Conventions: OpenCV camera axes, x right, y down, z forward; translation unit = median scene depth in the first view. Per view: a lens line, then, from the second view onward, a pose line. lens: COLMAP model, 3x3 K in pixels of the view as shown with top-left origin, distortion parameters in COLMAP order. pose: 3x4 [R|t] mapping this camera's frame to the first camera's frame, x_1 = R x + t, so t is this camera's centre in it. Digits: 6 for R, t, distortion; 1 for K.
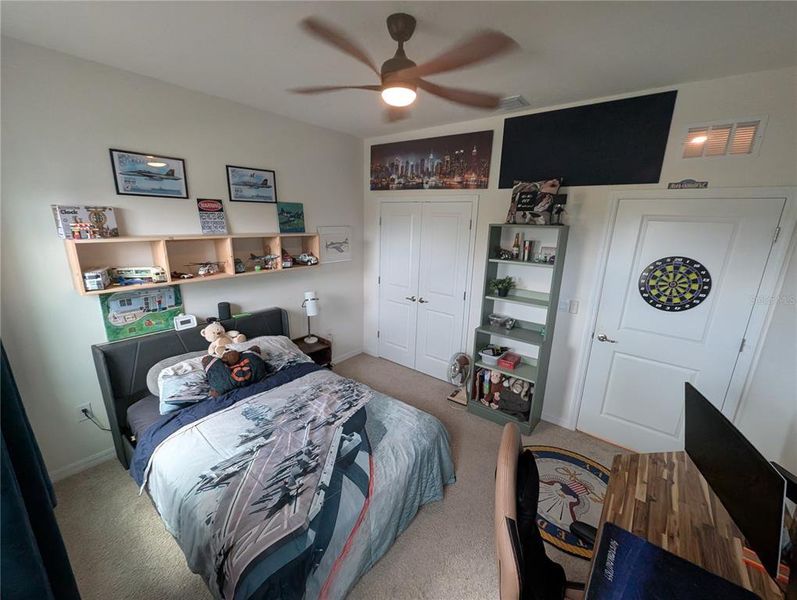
lens RADIAL K [[325.5, 0, 399.3], [0, 325.5, 301.7], [0, 0, 1]] dist [-0.009238, 0.000335]
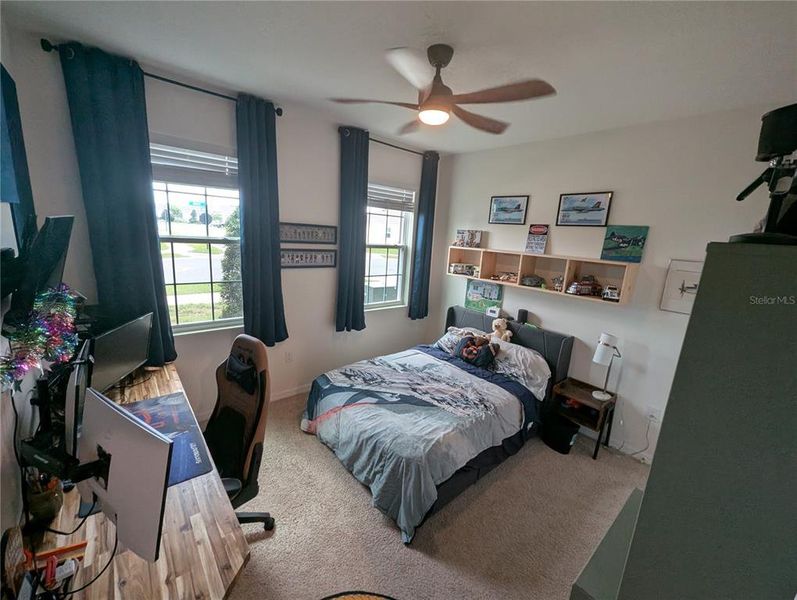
lens RADIAL K [[325.5, 0, 398.5], [0, 325.5, 301.1], [0, 0, 1]] dist [-0.009238, 0.000335]
pose [[-0.195290, 0.171659, -0.965606, 0.832889], [-0.302642, 0.925966, 0.225820, -0.186688], [0.932882, 0.336334, -0.128881, 0.855096]]
